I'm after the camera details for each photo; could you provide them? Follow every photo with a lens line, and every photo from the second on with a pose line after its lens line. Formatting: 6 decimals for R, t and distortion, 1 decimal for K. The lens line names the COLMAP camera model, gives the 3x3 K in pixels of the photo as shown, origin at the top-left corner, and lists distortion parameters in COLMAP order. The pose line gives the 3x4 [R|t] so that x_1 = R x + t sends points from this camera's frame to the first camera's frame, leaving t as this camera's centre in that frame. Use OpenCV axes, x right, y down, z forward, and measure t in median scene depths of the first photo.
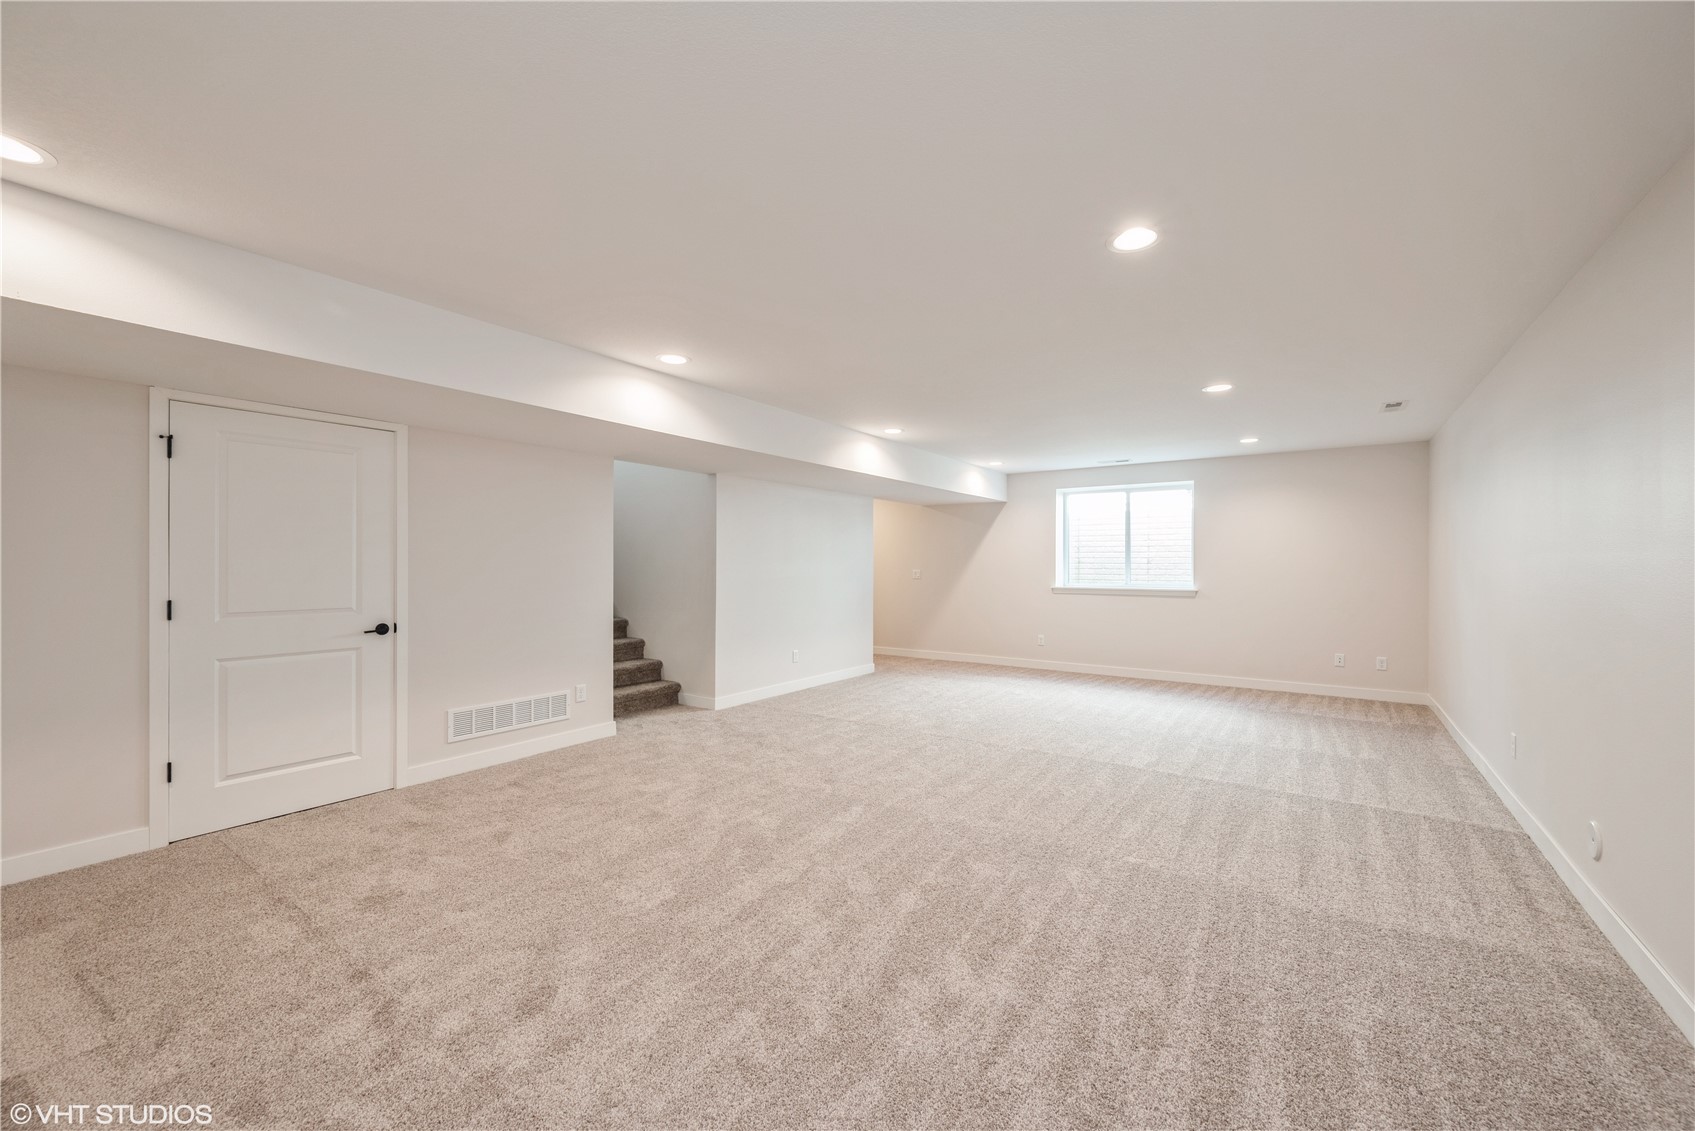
lens RADIAL K [[677.2, 0, 847.5], [0, 677.2, 565.5], [0, 0, 1]] dist [0.000232, 0.000198]
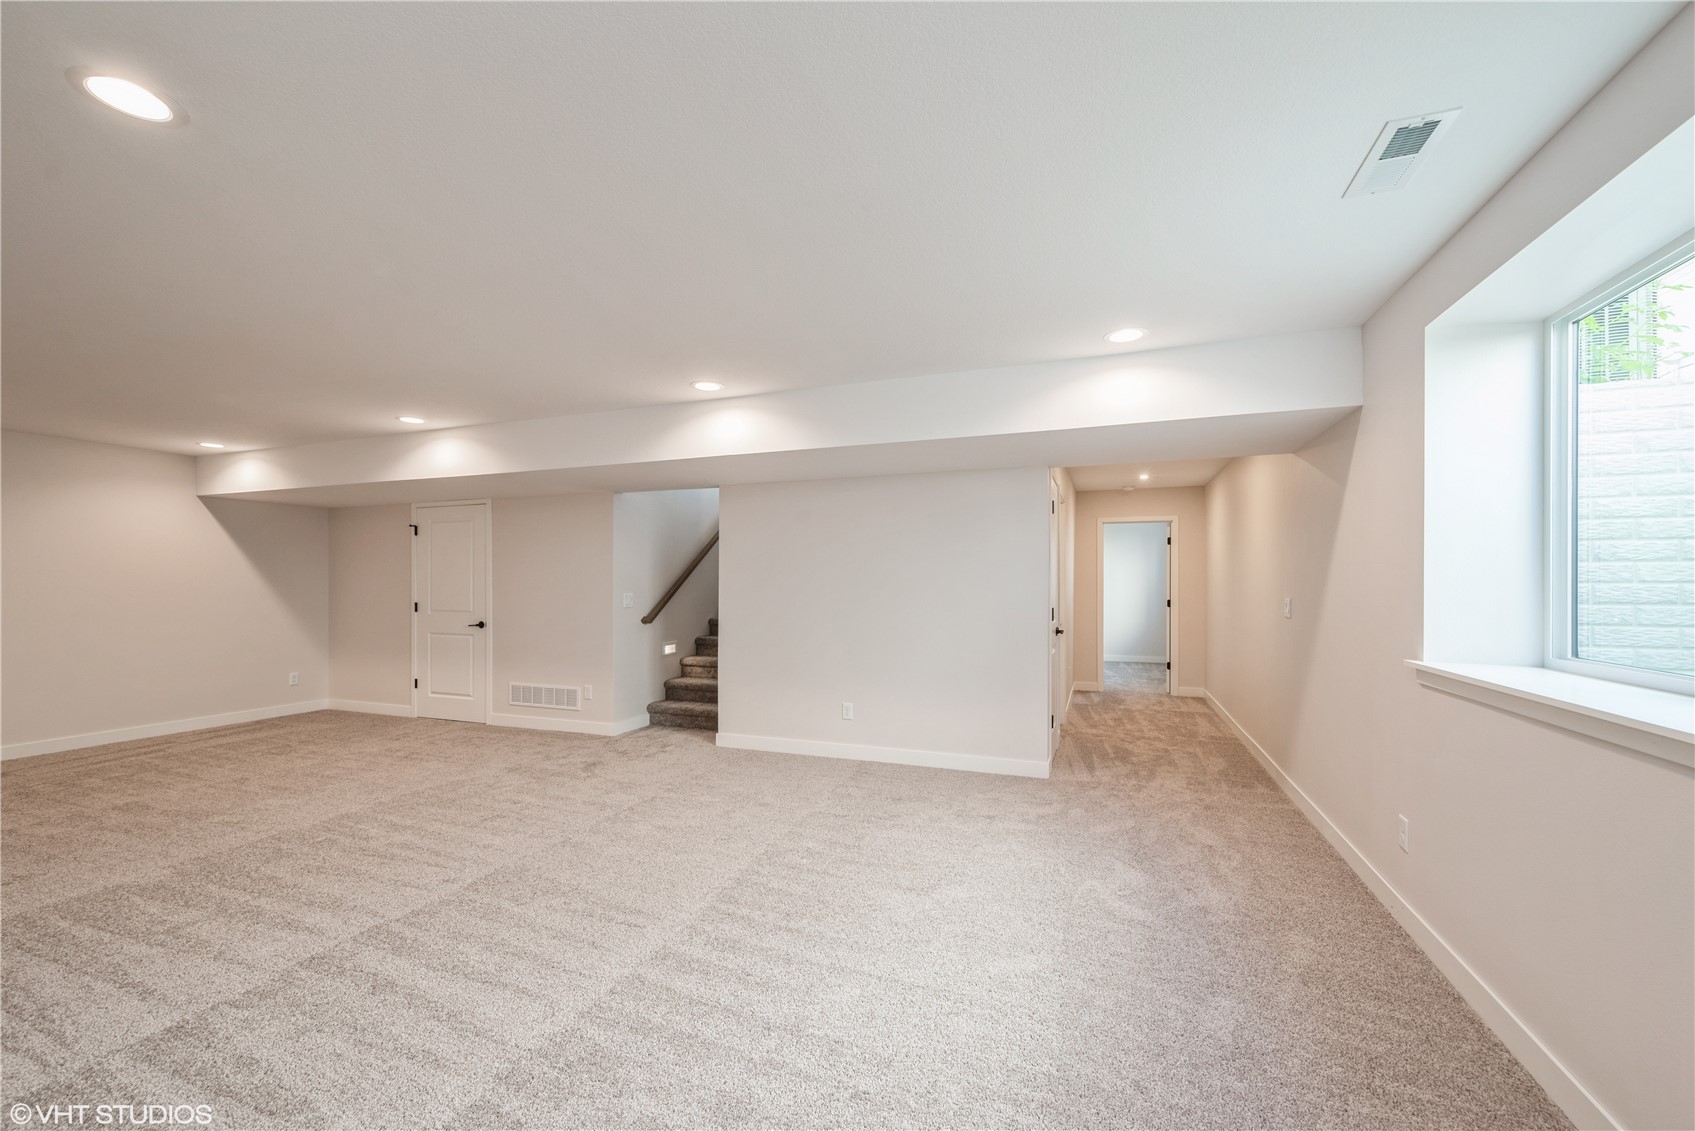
lens RADIAL K [[677.2, 0, 847.5], [0, 677.2, 565.5], [0, 0, 1]] dist [0.000232, 0.000198]
pose [[0.248766, -0.025621, -0.968225, 0.984689], [-0.001623, 0.999638, -0.026869, -0.006389], [0.968562, 0.008256, 0.248634, 1.257932]]
